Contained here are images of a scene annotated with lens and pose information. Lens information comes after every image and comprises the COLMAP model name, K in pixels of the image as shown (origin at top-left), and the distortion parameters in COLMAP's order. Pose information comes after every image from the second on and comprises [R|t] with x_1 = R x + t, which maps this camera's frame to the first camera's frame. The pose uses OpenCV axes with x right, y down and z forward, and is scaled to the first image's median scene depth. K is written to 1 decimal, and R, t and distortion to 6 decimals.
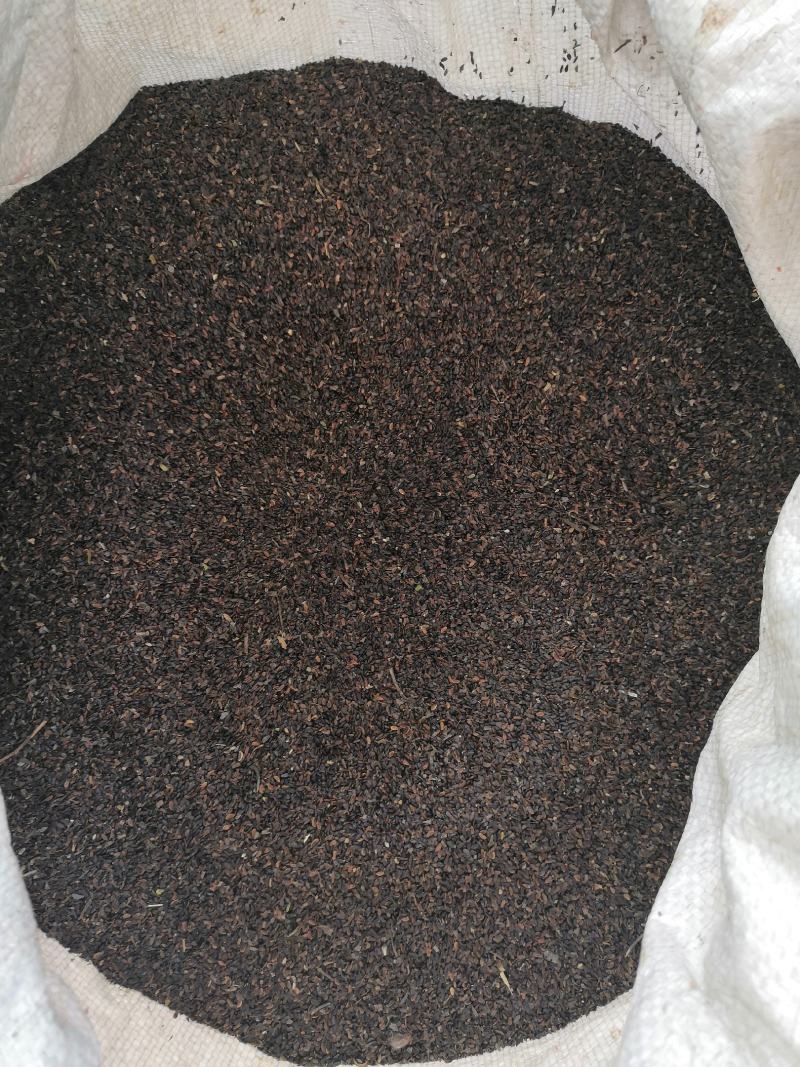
lens RADIAL K [[883.7, 0, 395.7], [0, 883.7, 537.9], [0, 0, 1]] dist [-0.011874, 0.024134]
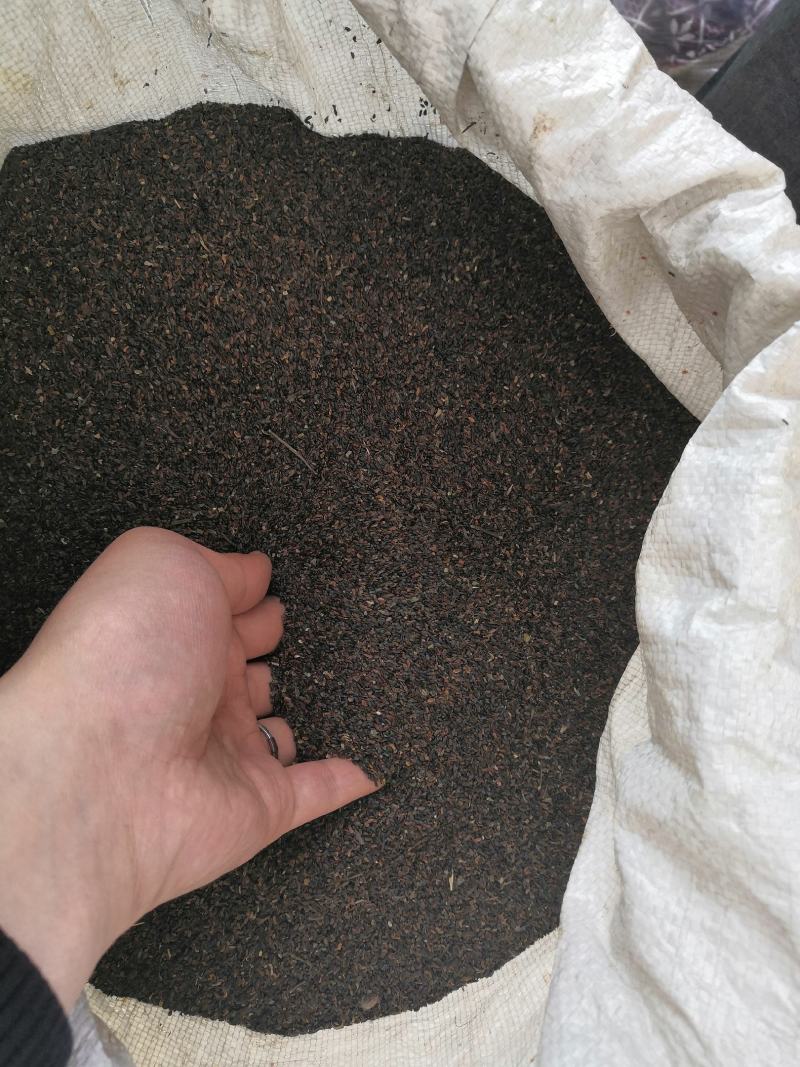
lens RADIAL K [[883.7, 0, 402.2], [0, 883.7, 530.5], [0, 0, 1]] dist [-0.011874, 0.024134]
pose [[0.990022, -0.114566, 0.082044, 0.021383], [0.106382, 0.989484, 0.097999, -0.138154], [-0.092408, -0.088293, 0.991799, -0.086802]]
